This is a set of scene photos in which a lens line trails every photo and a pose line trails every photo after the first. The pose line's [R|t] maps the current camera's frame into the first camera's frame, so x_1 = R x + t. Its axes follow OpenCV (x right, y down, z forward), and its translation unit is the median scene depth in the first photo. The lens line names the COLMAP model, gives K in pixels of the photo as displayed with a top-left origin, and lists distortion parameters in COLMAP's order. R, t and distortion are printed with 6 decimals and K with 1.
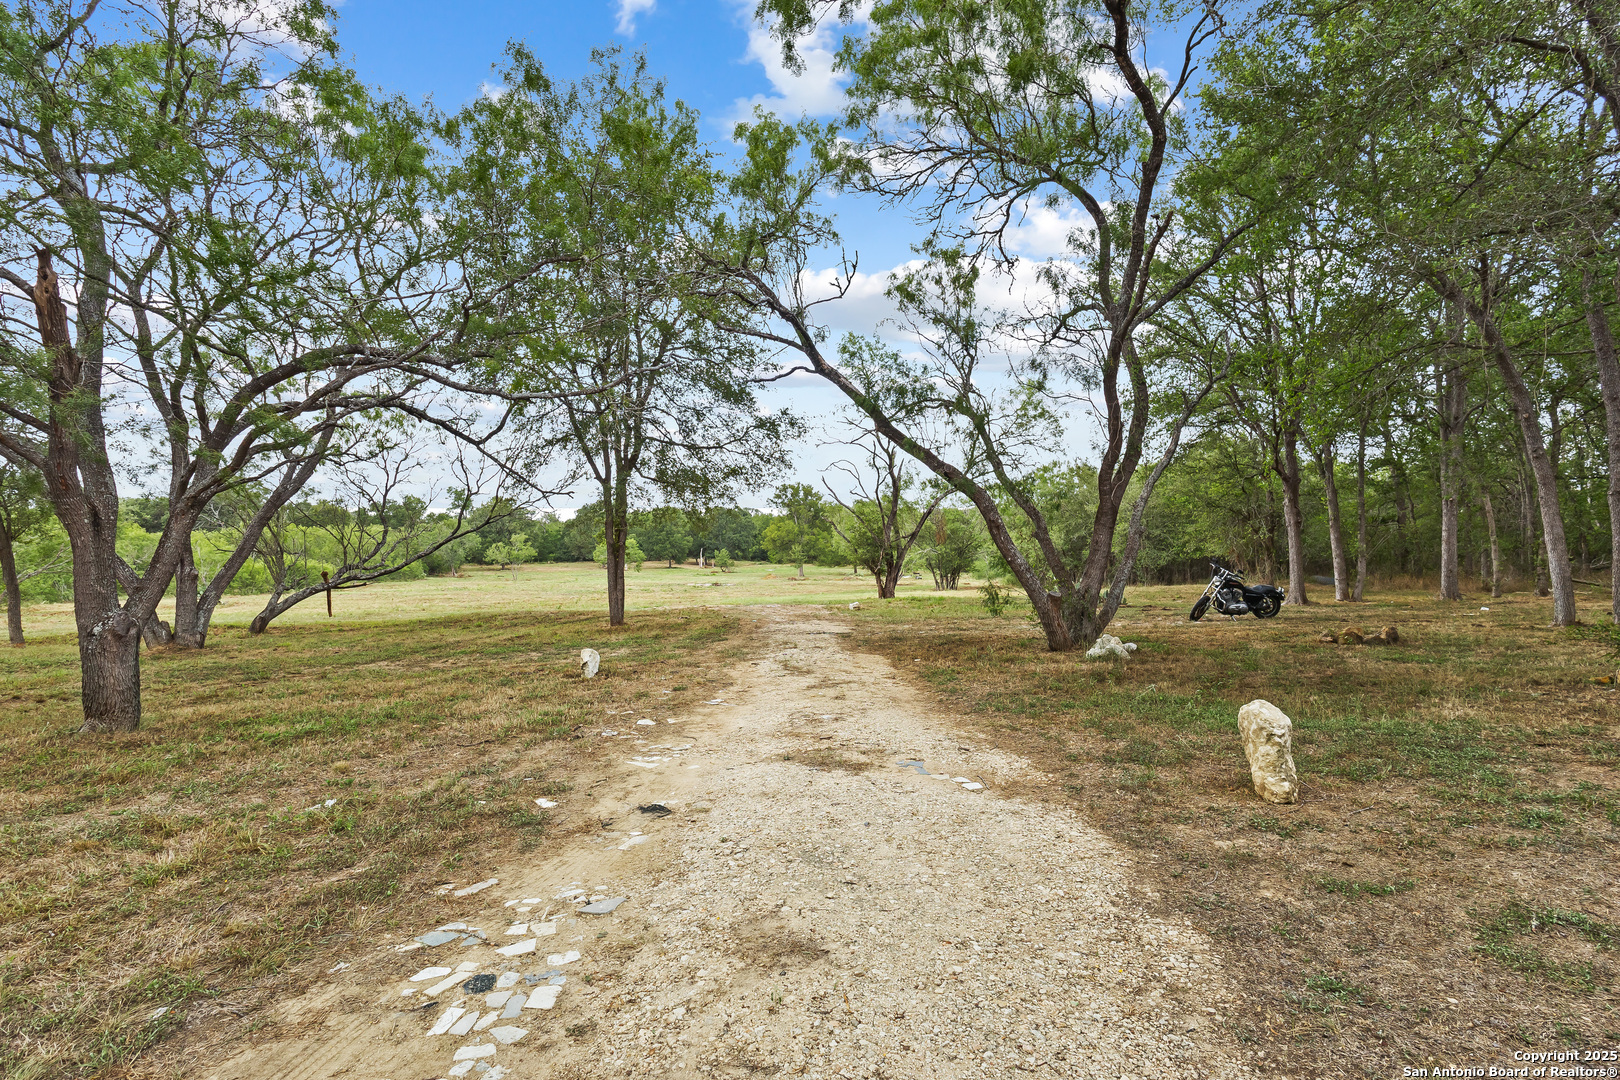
lens RADIAL K [[742.5, 0, 805.9], [0, 742.5, 535.5], [0, 0, 1]] dist [-0.000083, -0.000342]
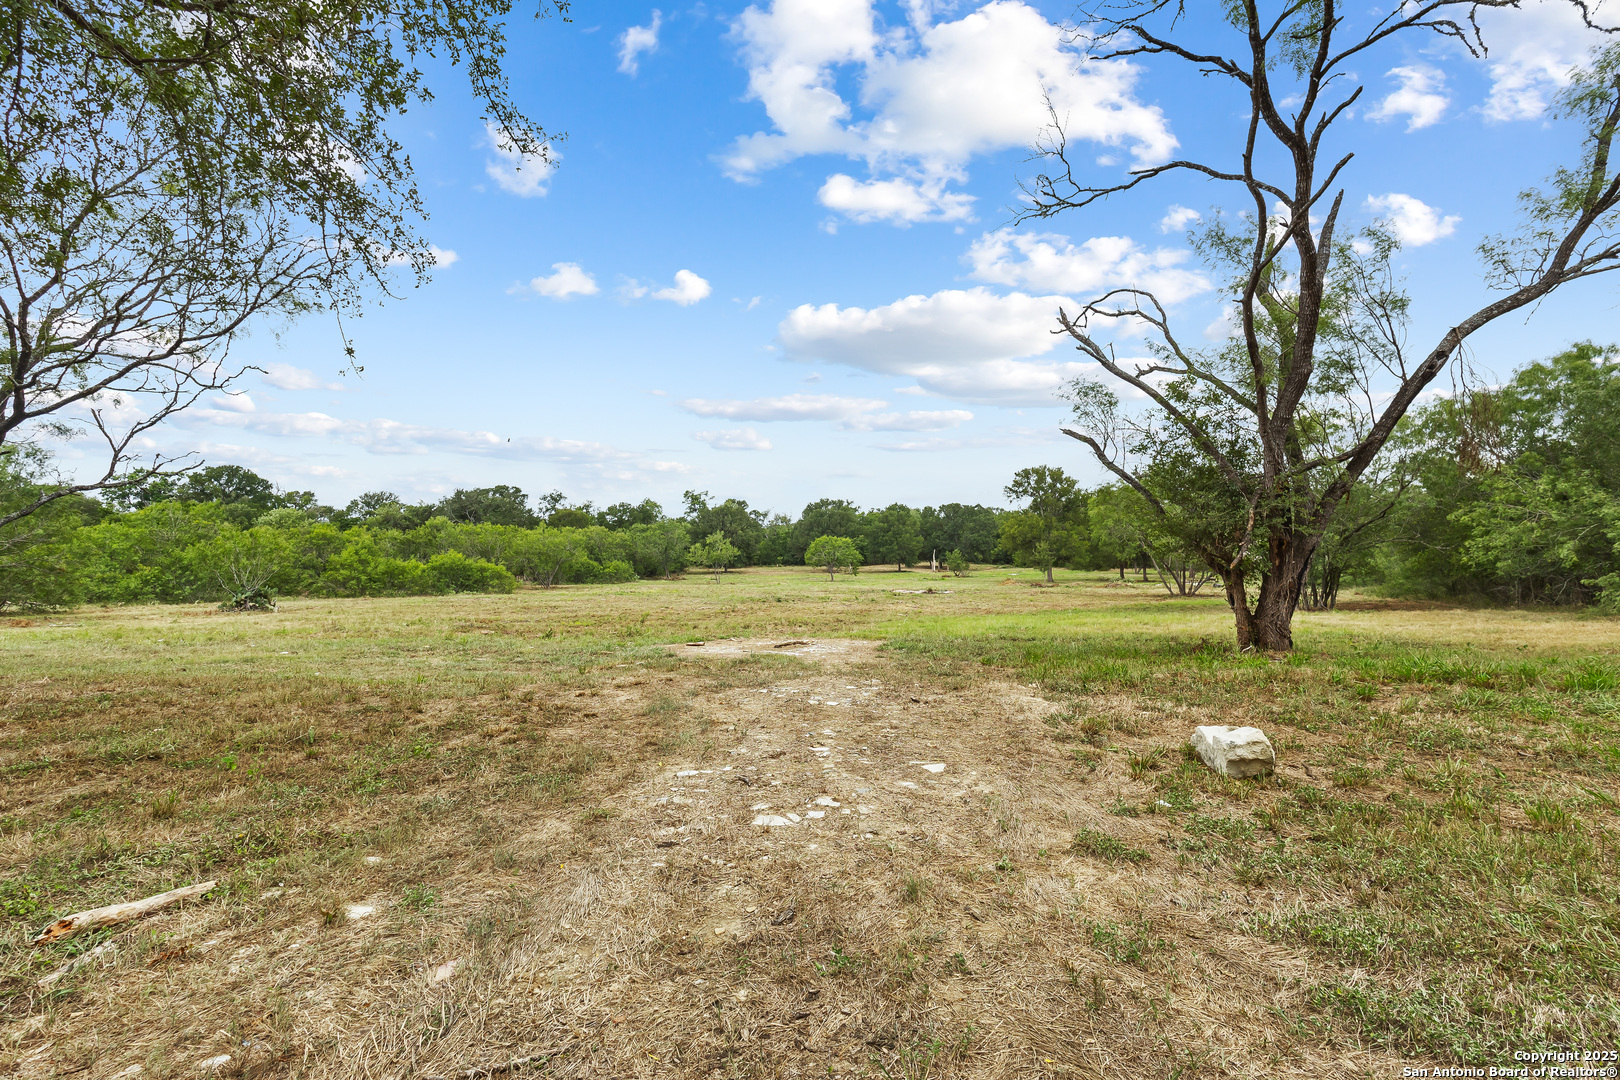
lens RADIAL K [[742.5, 0, 809.1], [0, 742.5, 536.2], [0, 0, 1]] dist [-0.000083, -0.000342]
pose [[0.947148, -0.010881, -0.320613, 0.005851], [0.009058, 0.999933, -0.007179, 0.009192], [0.320670, 0.003896, 0.947183, 0.161968]]
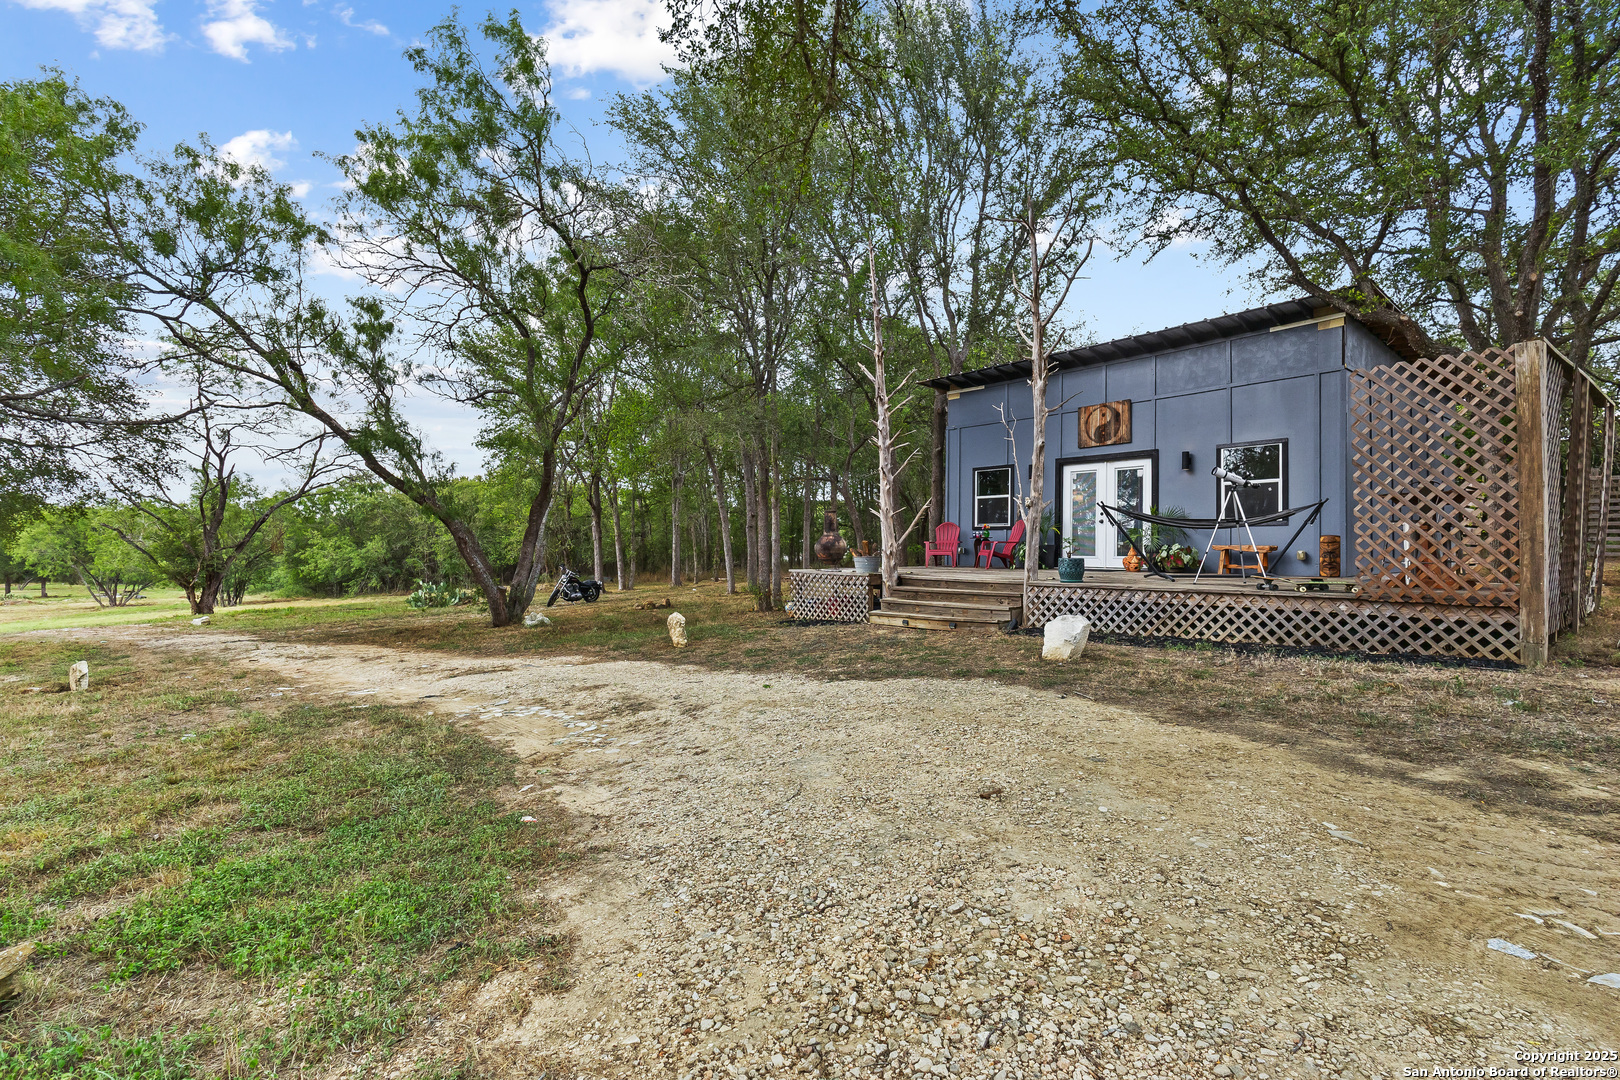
lens RADIAL K [[742.5, 0, 806.3], [0, 742.5, 534.6], [0, 0, 1]] dist [-0.000083, -0.000342]
pose [[0.603378, 0.013940, 0.797334, -0.044816], [-0.003686, 0.999885, -0.014692, -0.000713], [-0.797447, 0.005925, 0.603360, -0.035980]]
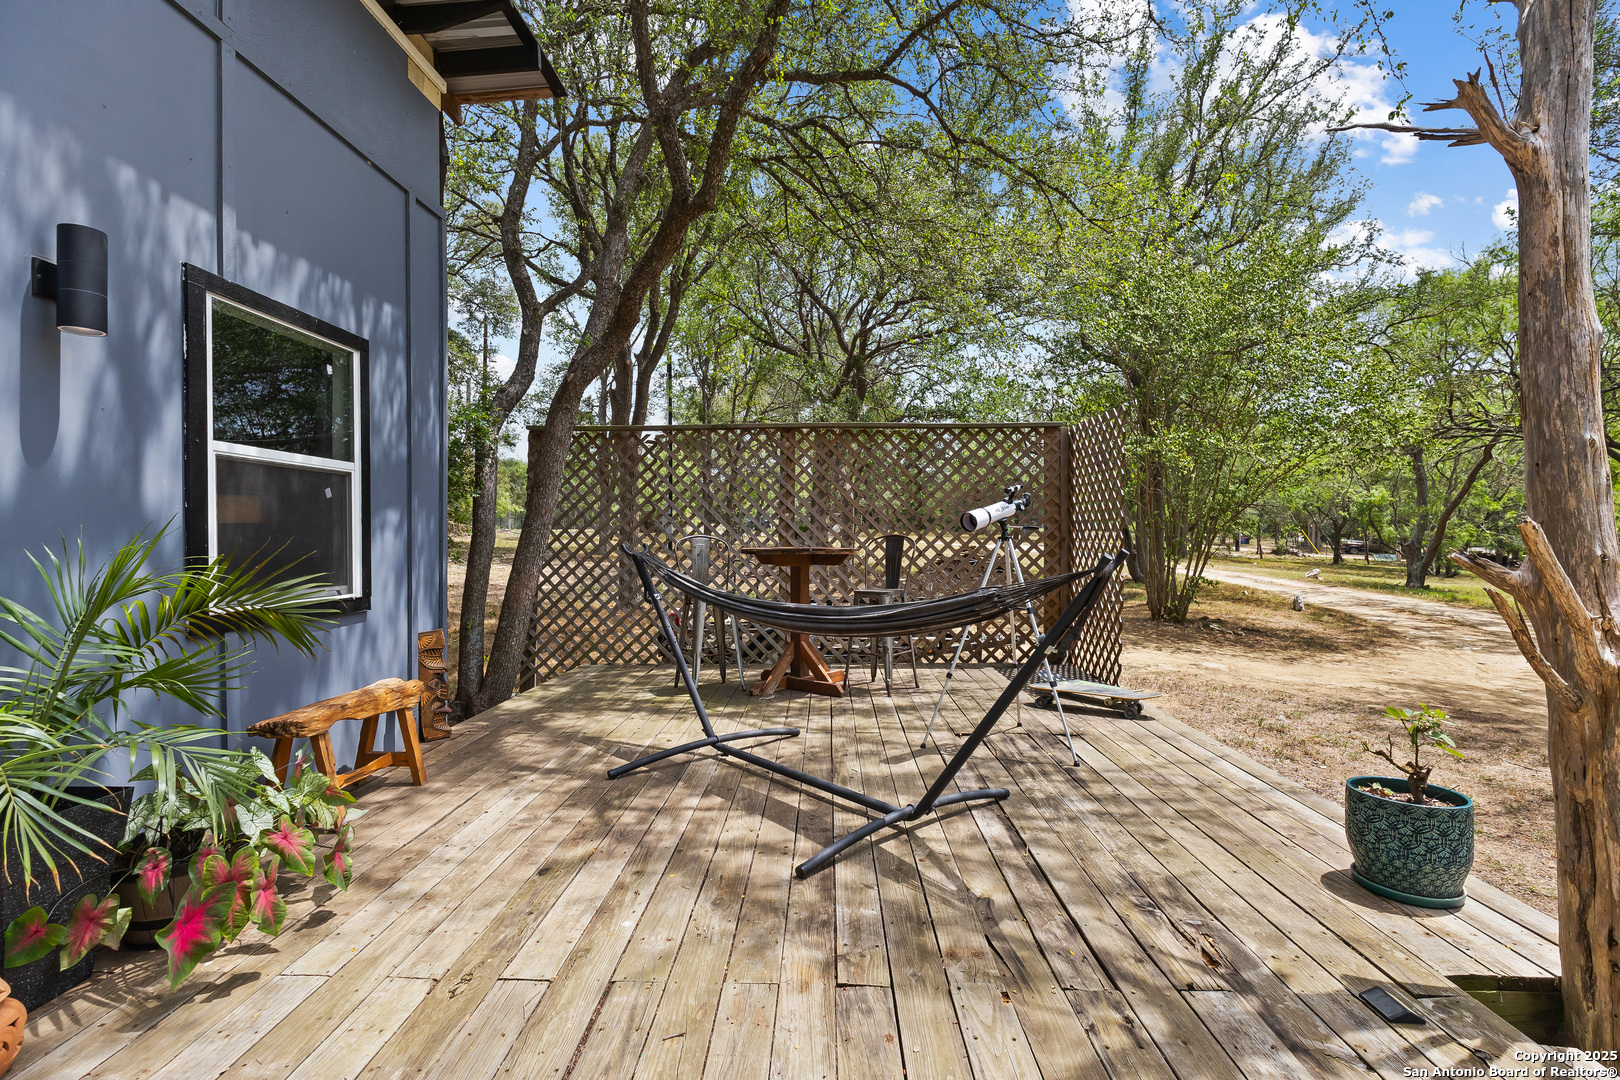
lens RADIAL K [[742.5, 0, 801.9], [0, 742.5, 537.1], [0, 0, 1]] dist [-0.000083, -0.000342]
pose [[-0.980413, 0.018779, -0.196056, 0.058497], [0.020878, 0.999745, -0.008646, -0.006056], [0.195843, -0.012570, -0.980555, 0.006299]]
